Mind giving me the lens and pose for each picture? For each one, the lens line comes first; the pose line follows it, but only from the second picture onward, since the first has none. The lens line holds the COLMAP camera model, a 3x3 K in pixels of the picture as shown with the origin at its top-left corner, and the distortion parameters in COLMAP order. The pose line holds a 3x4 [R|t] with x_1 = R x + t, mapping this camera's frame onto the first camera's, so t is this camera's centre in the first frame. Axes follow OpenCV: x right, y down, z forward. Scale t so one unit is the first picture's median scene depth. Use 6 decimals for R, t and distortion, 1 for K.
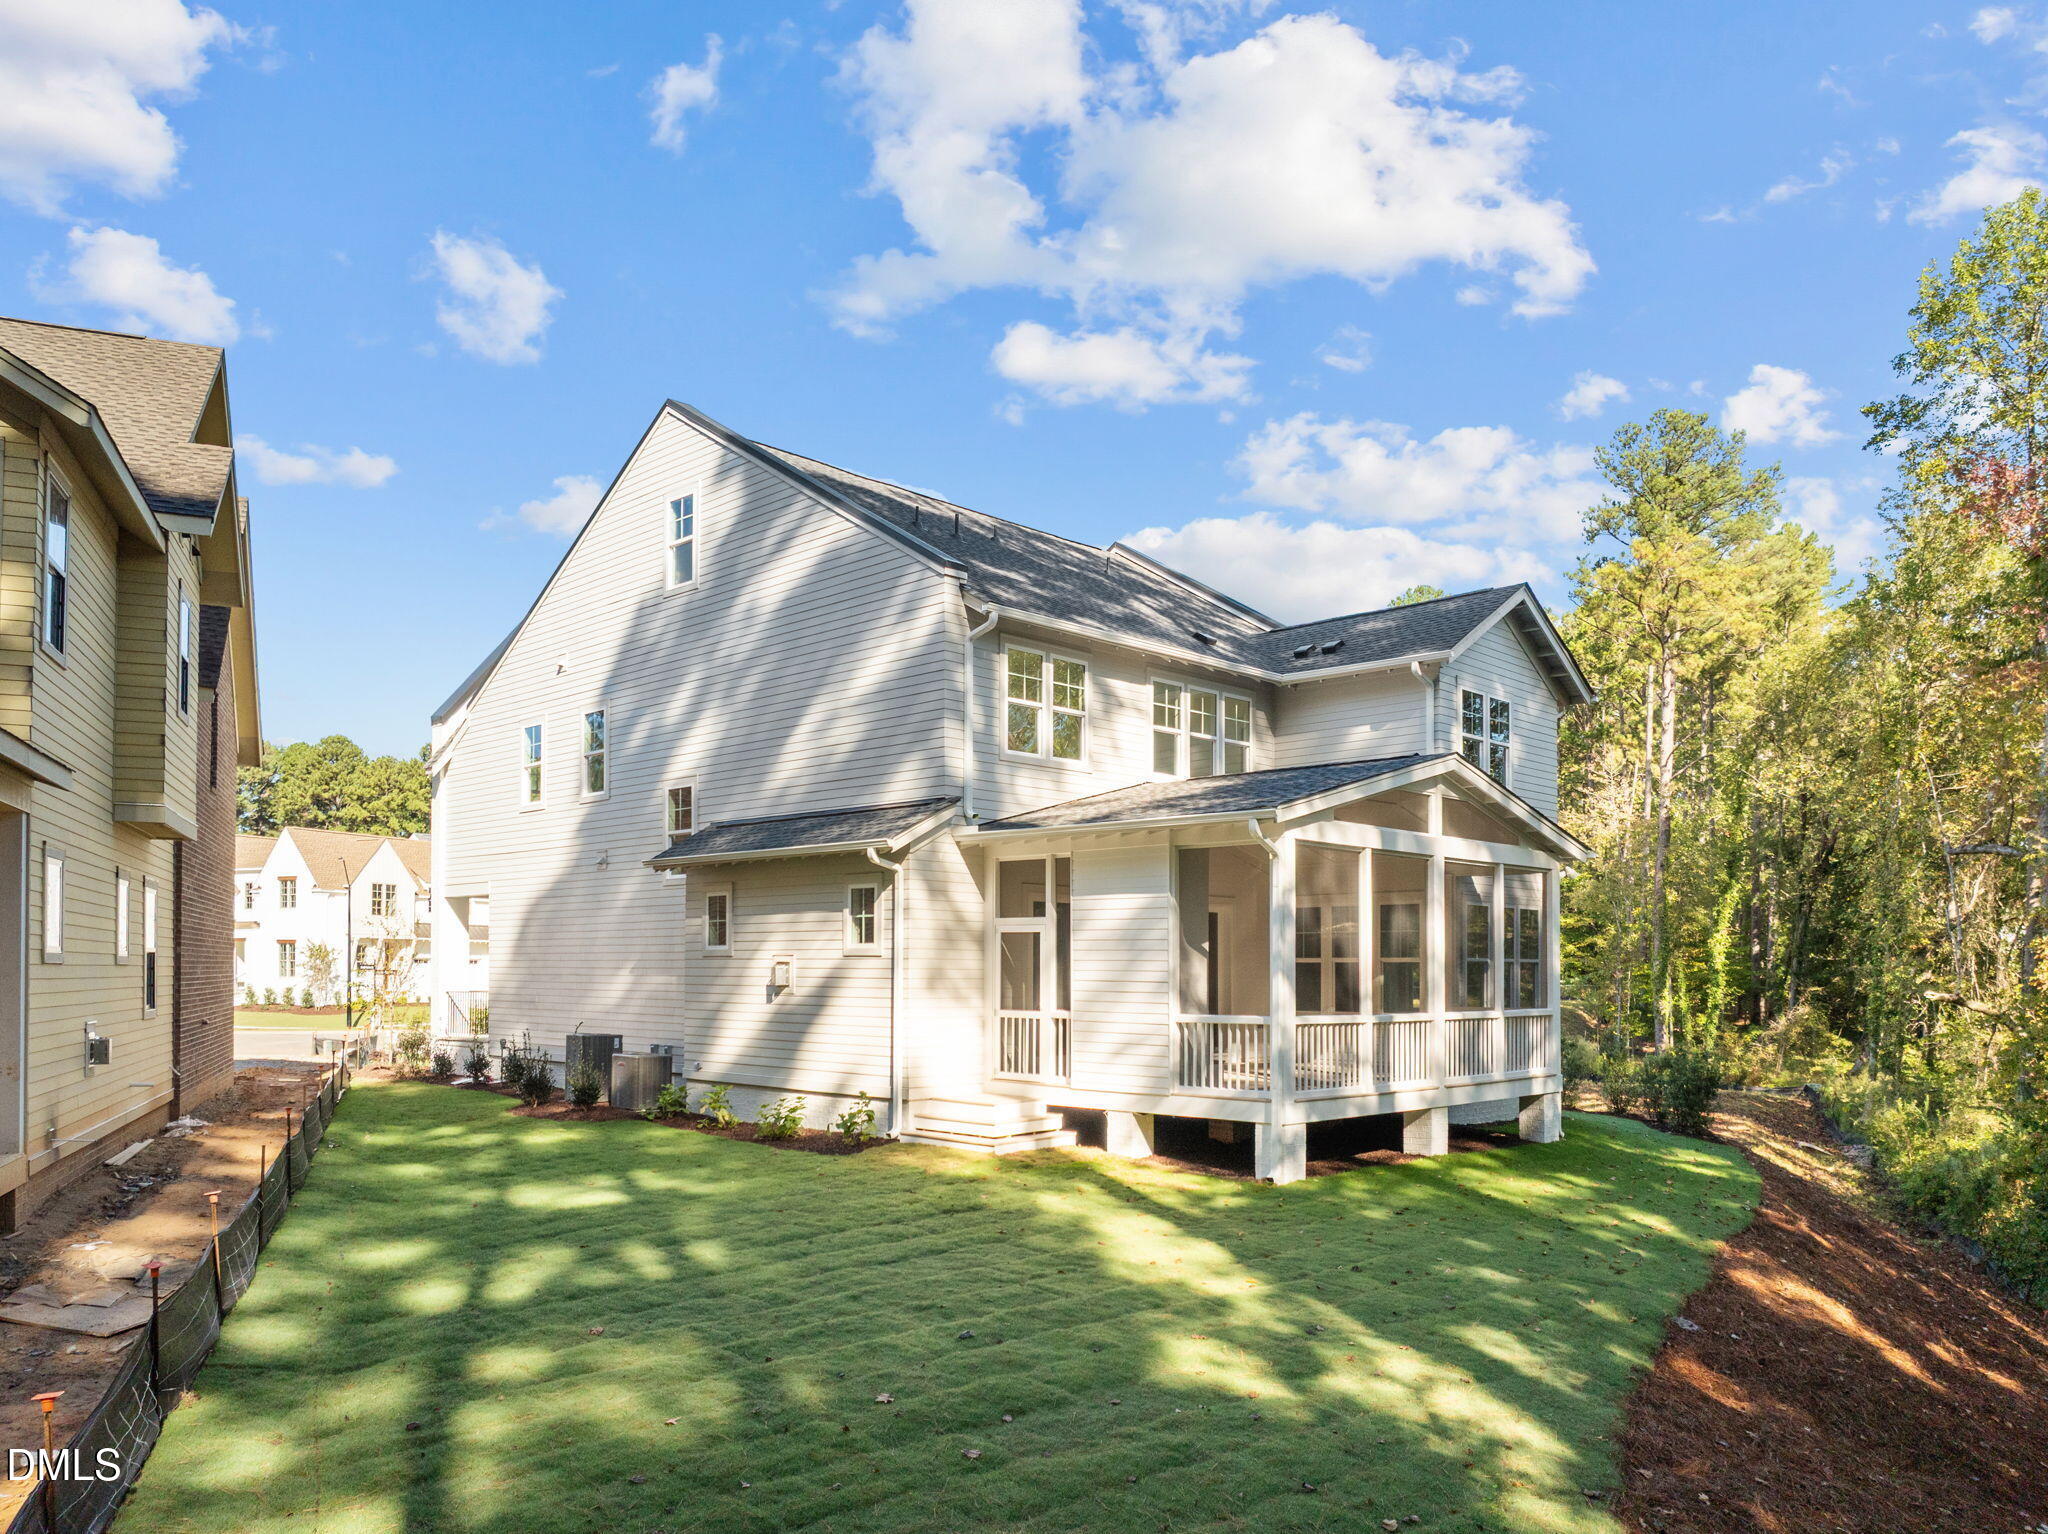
lens RADIAL K [[1476.4, 0, 1023.3], [0, 1476.4, 900.2], [0, 0, 1]] dist [-0.037766, 0.001707]
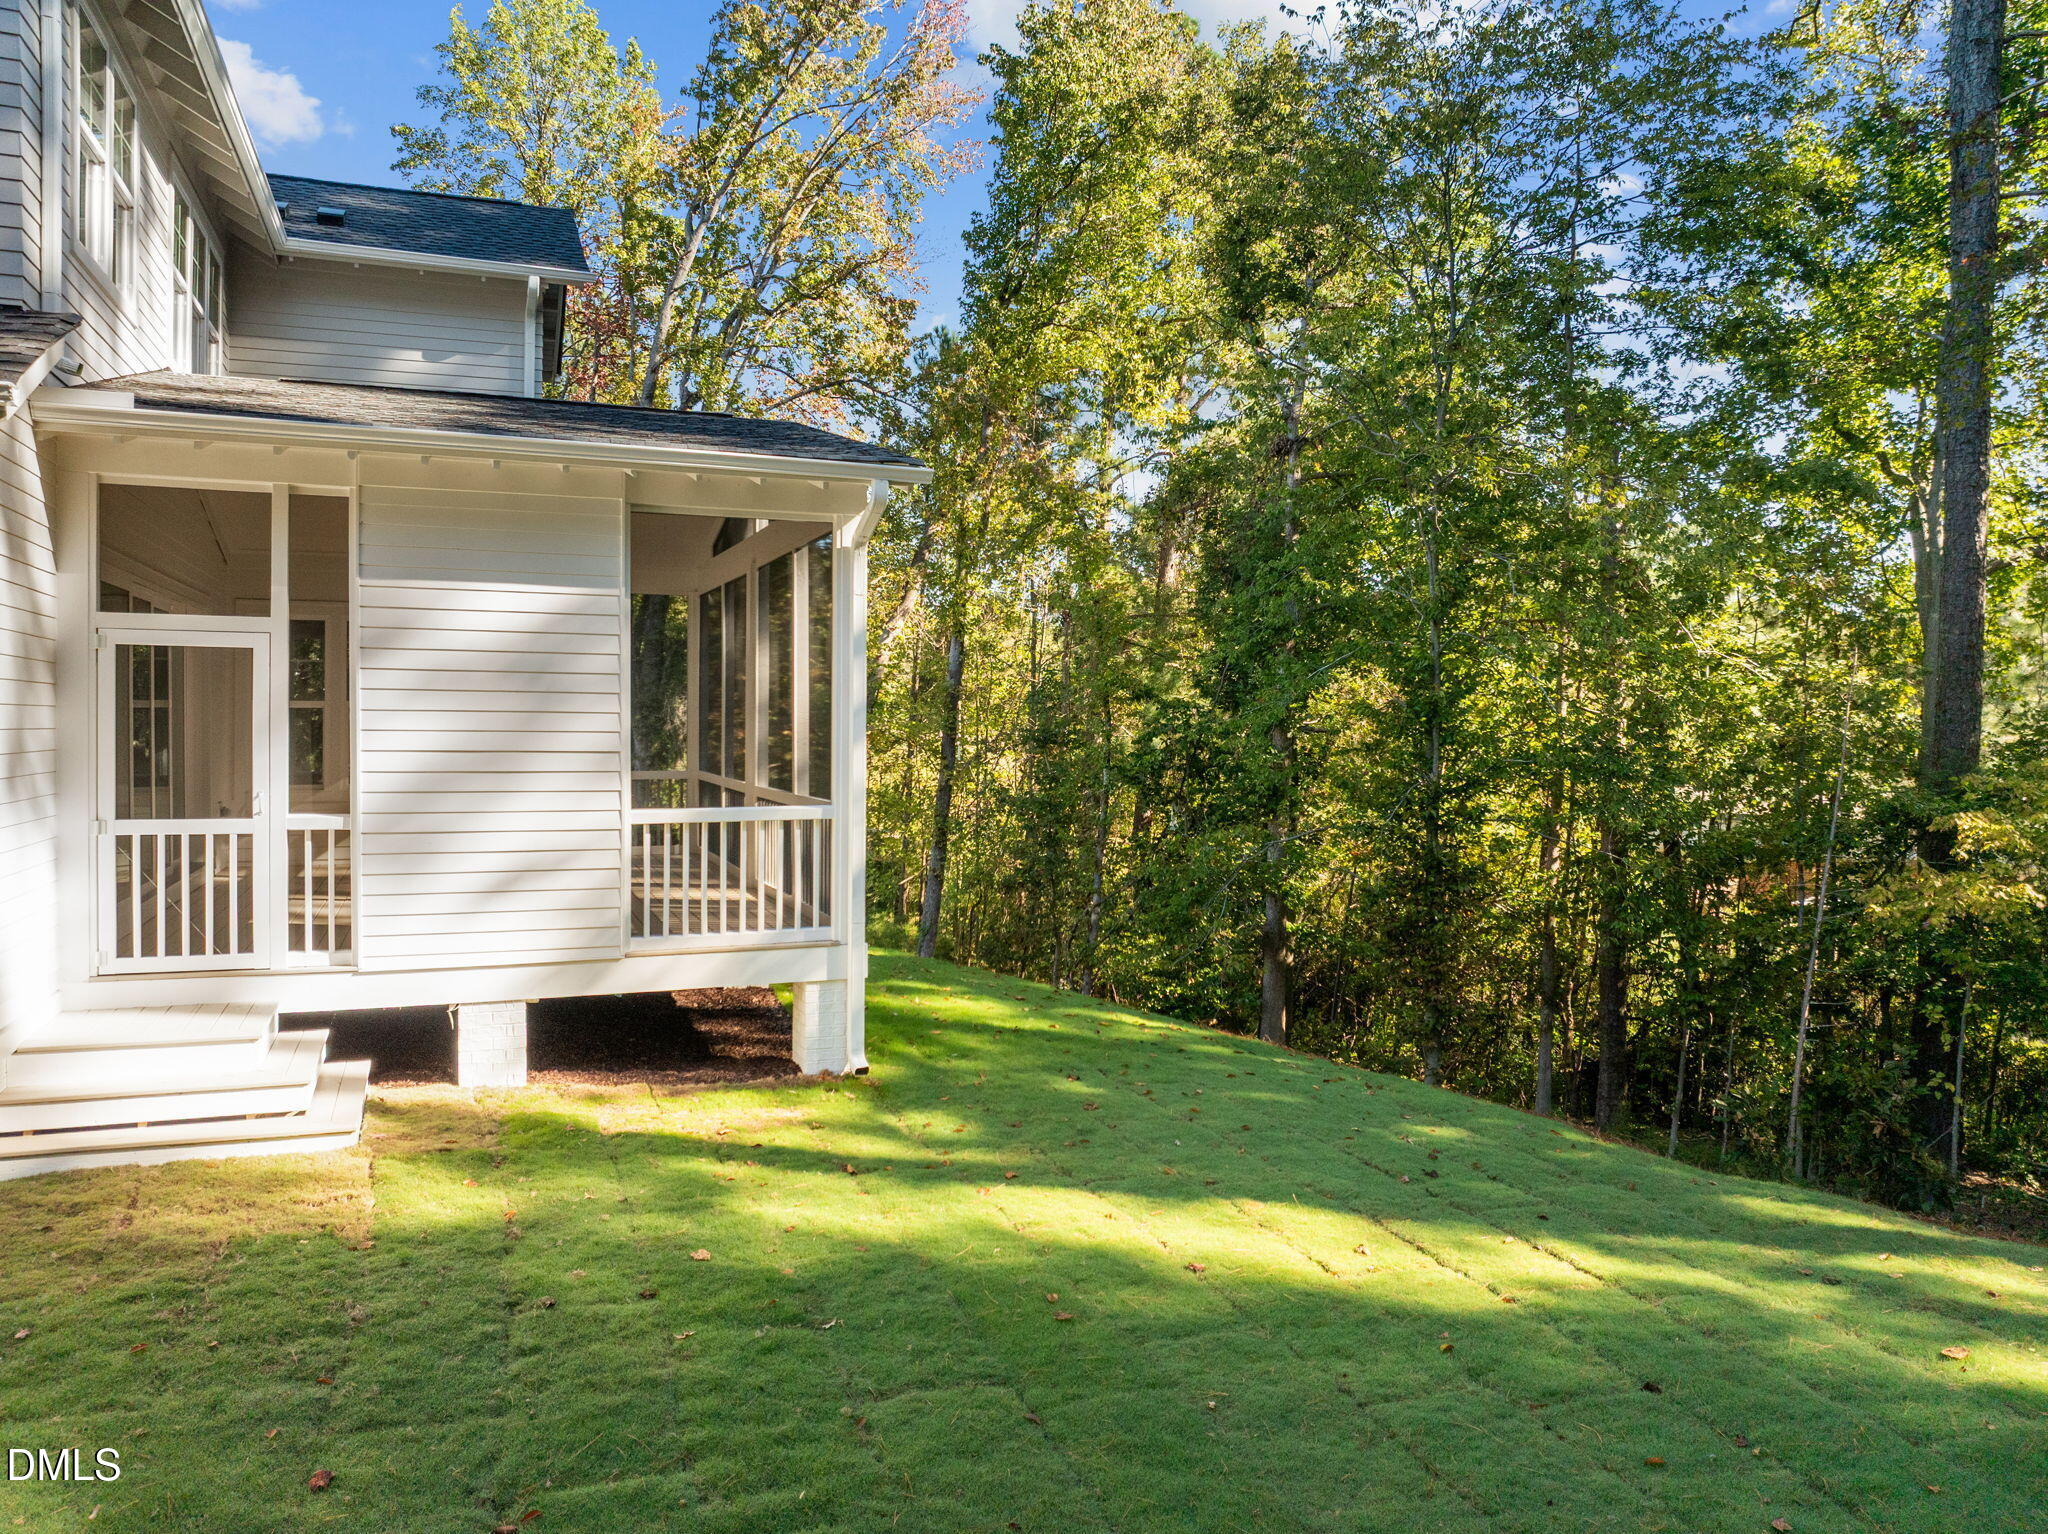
lens RADIAL K [[1410.8, 0, 1024.0], [0, 1410.8, 767.0], [0, 0, 1]] dist [-0.037632, -0.001143]
pose [[0.401010, -0.032304, 0.915504, -0.301334], [-0.052958, 0.996889, 0.058372, 0.021049], [-0.914542, -0.071891, 0.398052, 0.620429]]
